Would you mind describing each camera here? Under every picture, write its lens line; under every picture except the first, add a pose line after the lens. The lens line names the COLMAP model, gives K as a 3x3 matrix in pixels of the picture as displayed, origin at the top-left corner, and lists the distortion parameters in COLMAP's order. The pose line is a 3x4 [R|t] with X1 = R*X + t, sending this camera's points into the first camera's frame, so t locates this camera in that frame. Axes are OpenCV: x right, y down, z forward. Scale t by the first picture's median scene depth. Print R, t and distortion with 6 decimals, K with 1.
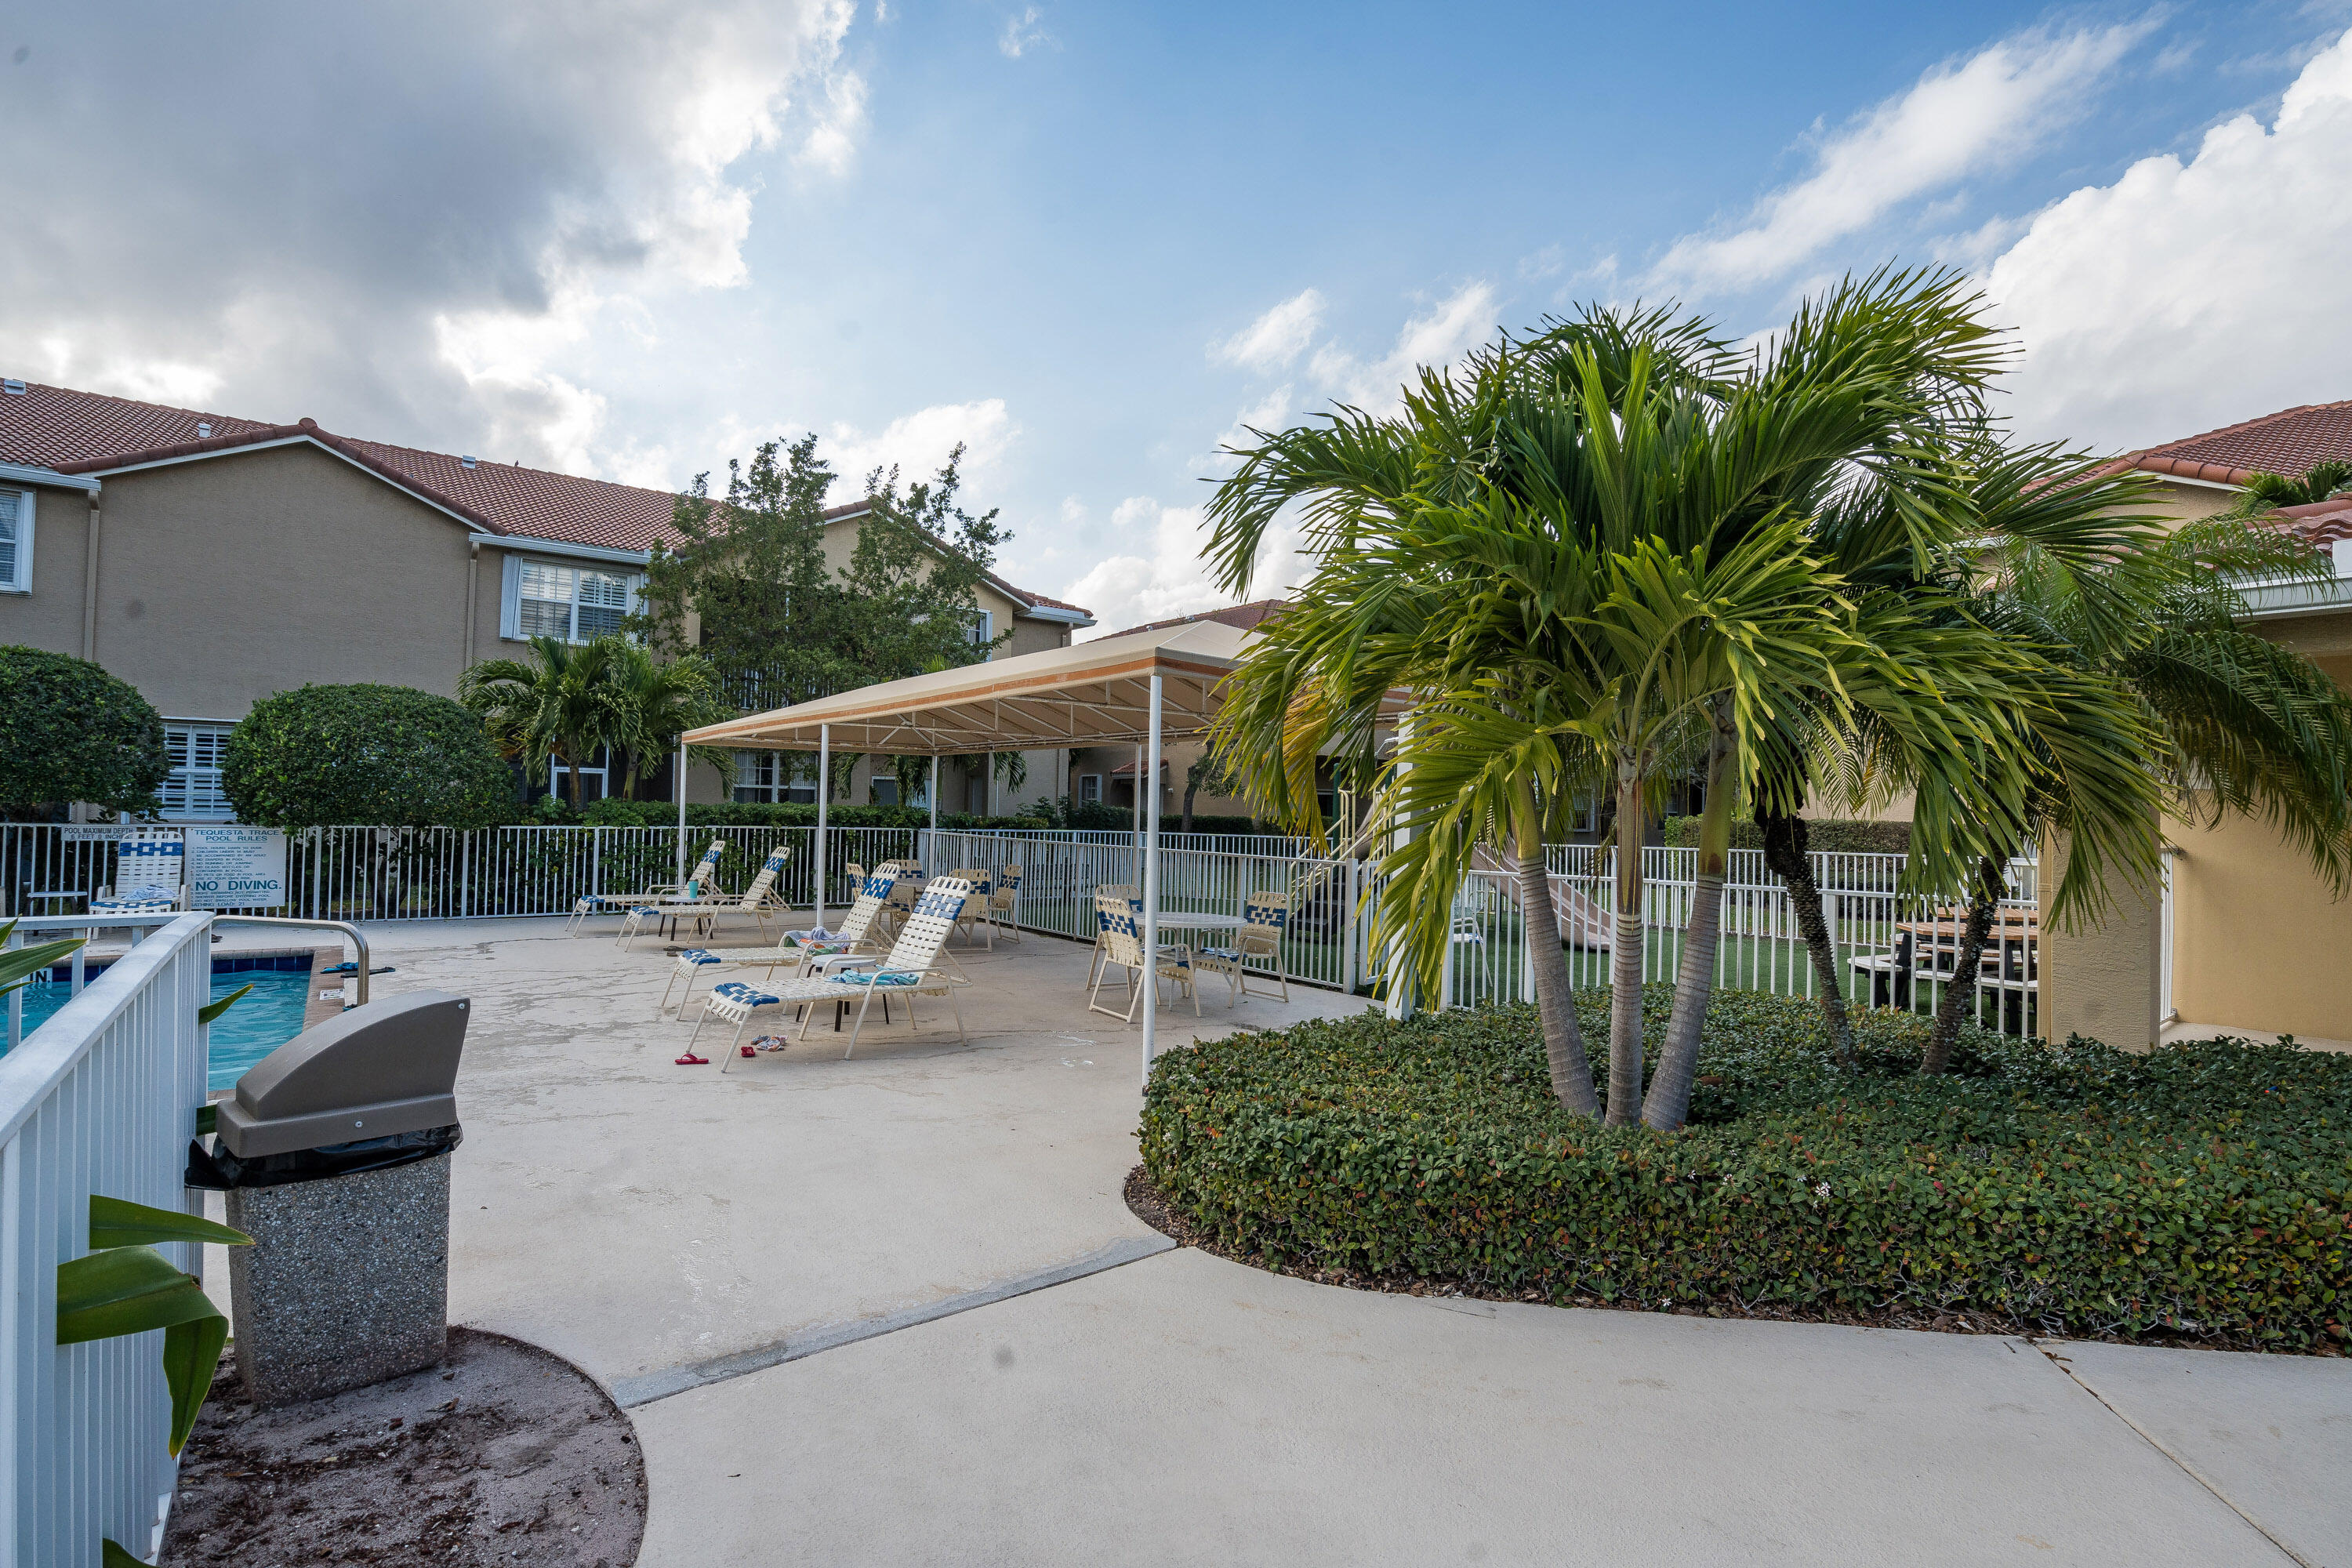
lens RADIAL K [[1105.4, 0, 1174.4], [0, 1105.4, 787.8], [0, 0, 1]] dist [-0.047629, 0.016223]
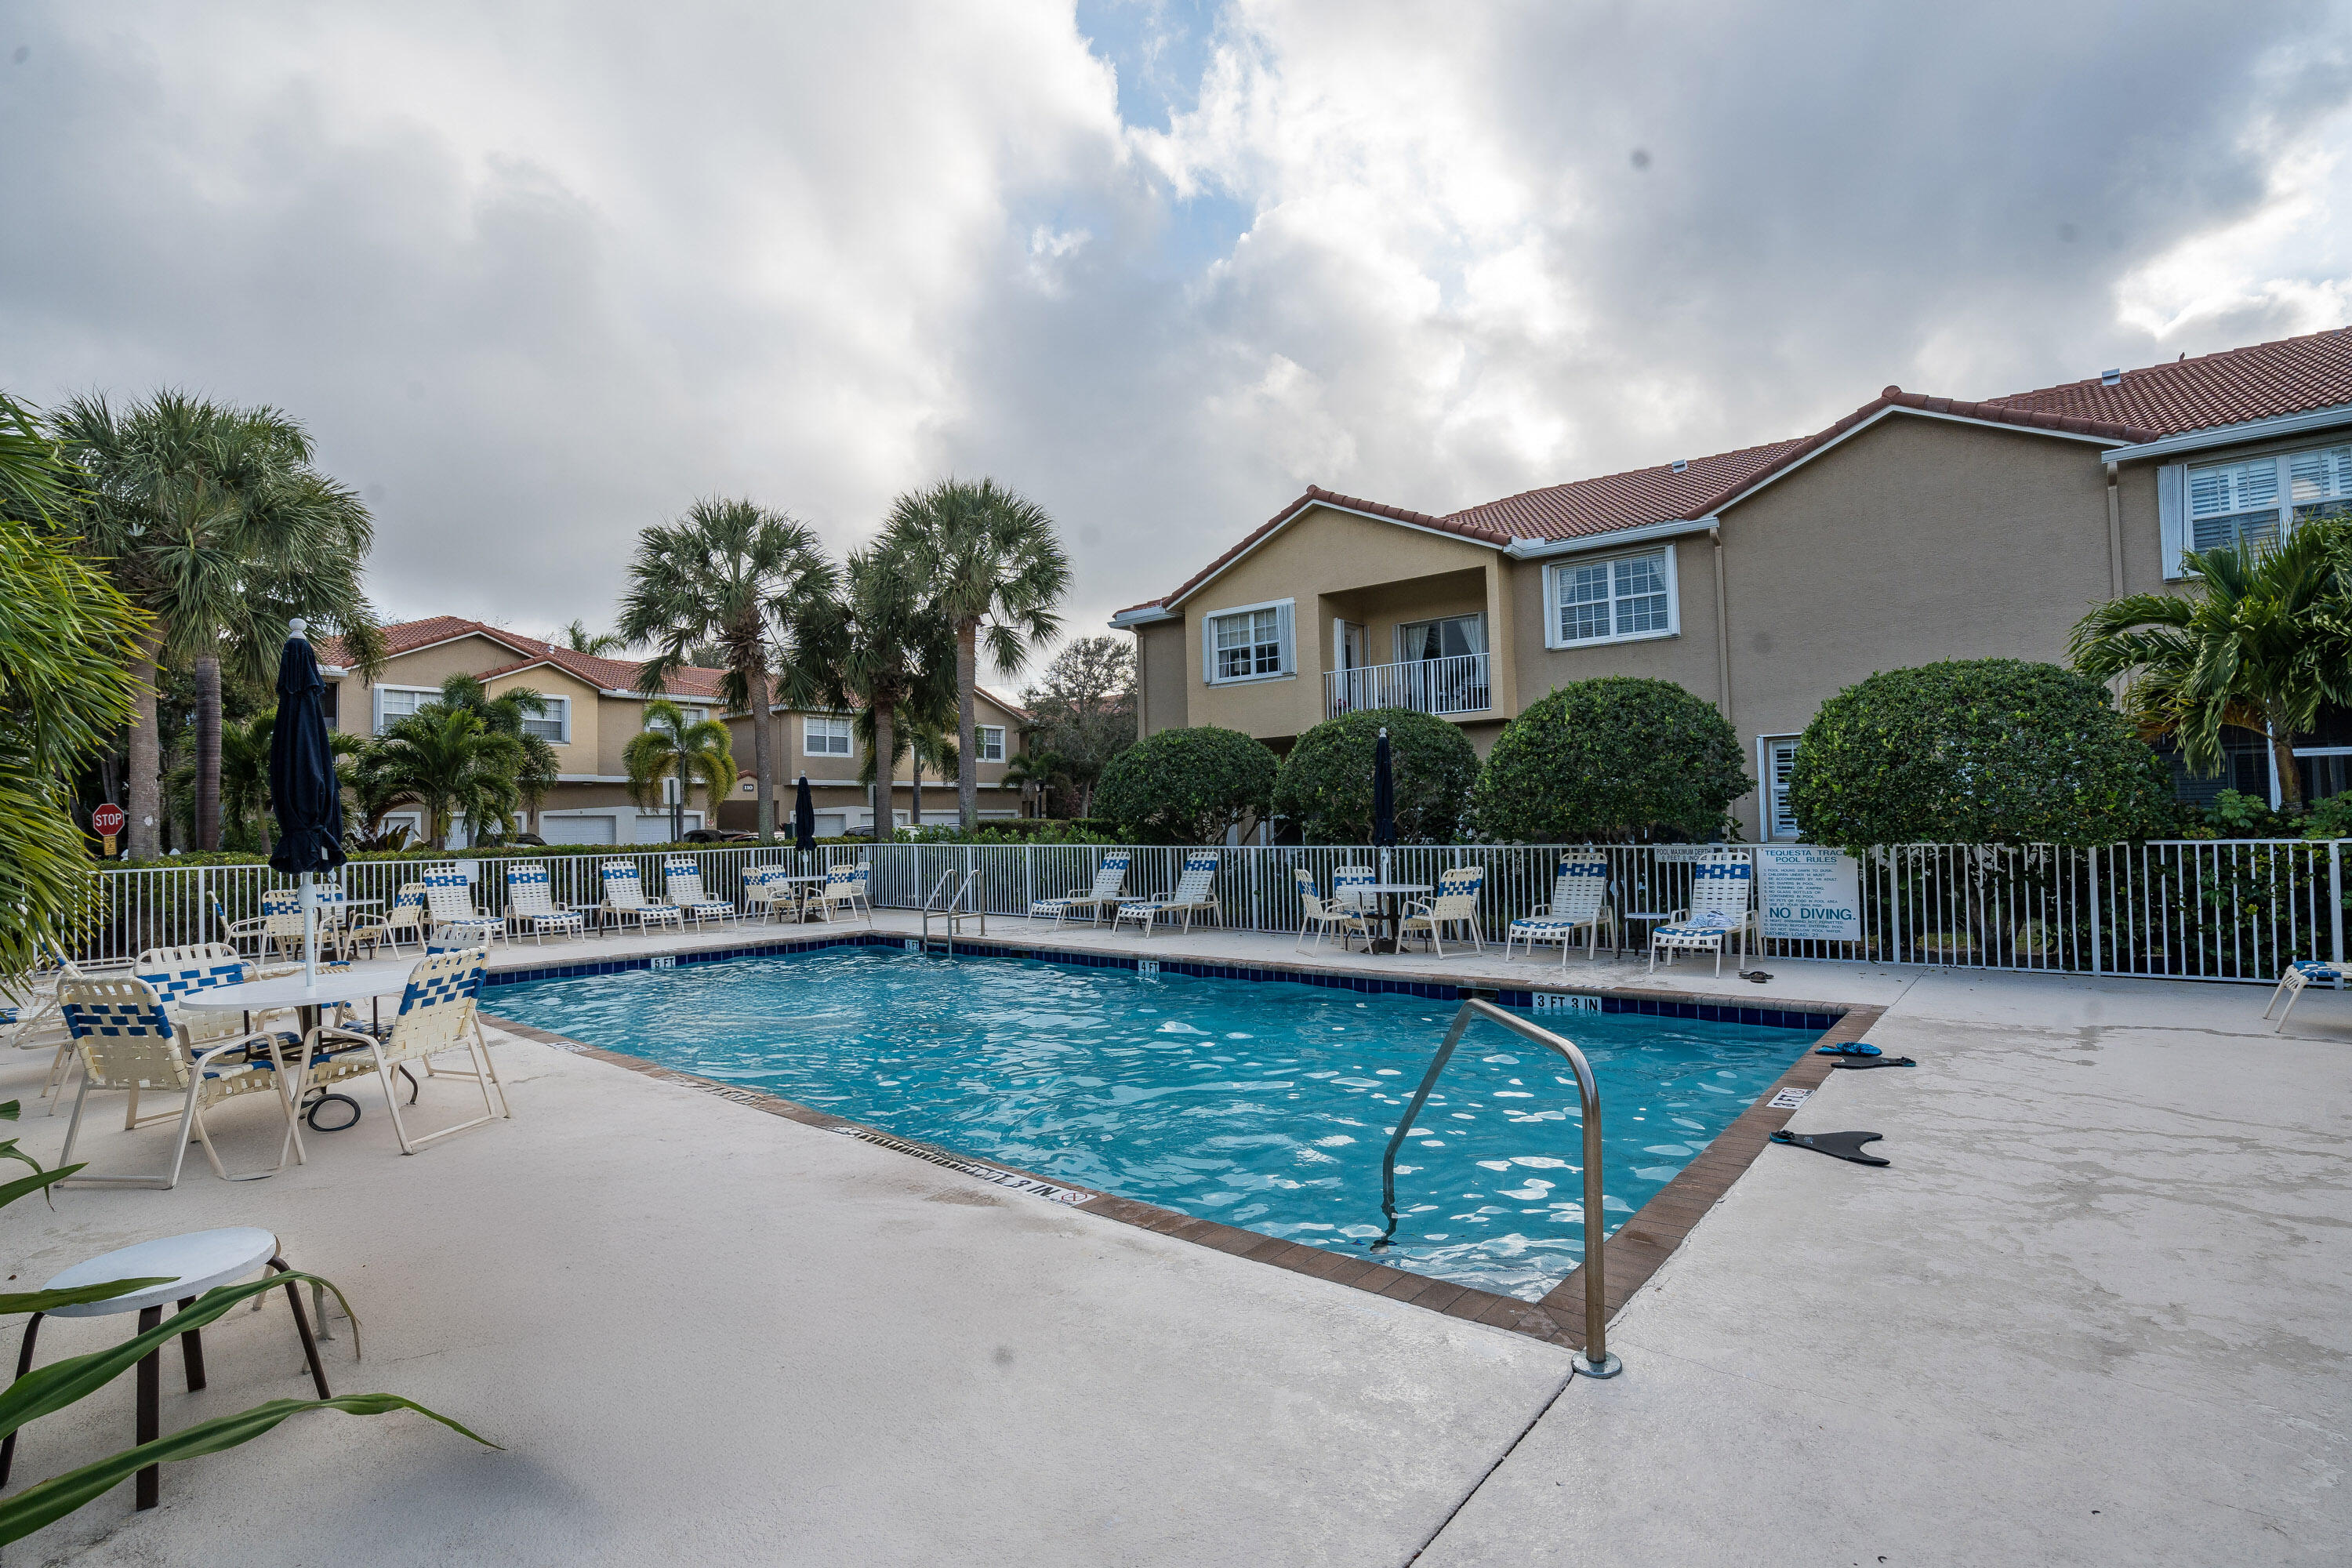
lens RADIAL K [[1105.4, 0, 1174.4], [0, 1105.4, 787.8], [0, 0, 1]] dist [-0.047629, 0.016223]
pose [[0.222982, -0.055859, -0.973221, -0.111229], [0.046102, 0.997844, -0.046710, 0.005998], [0.973732, -0.034453, 0.225076, 0.277973]]
